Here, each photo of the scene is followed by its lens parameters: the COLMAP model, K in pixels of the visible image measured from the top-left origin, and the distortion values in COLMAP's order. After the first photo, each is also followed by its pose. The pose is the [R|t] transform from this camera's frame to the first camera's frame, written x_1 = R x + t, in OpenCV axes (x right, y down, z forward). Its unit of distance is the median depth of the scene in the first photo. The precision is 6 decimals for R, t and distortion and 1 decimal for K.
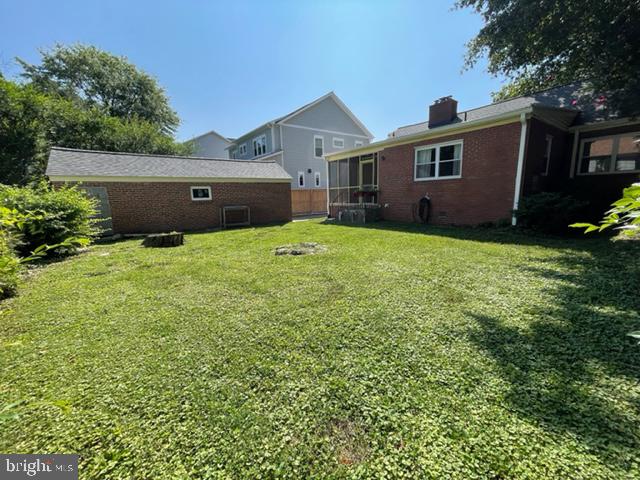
lens RADIAL K [[253.0, 0, 320.0], [0, 253.0, 240.0], [0, 0, 1]] dist [-0.000070, 0.000231]
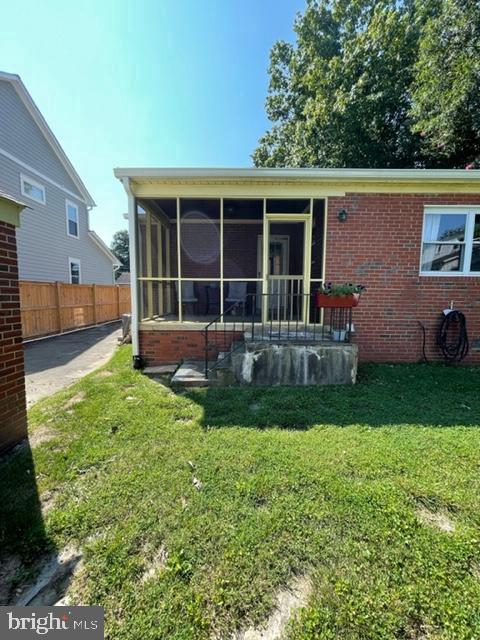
lens RADIAL K [[264.1, 0, 237.7], [0, 264.1, 318.8], [0, 0, 1]] dist [-0.002165, 0.001160]
pose [[0.605674, -0.027449, 0.795239, -0.220276], [0.114867, 0.991953, -0.053246, -0.164545], [-0.787378, 0.123597, 0.603953, 0.966863]]
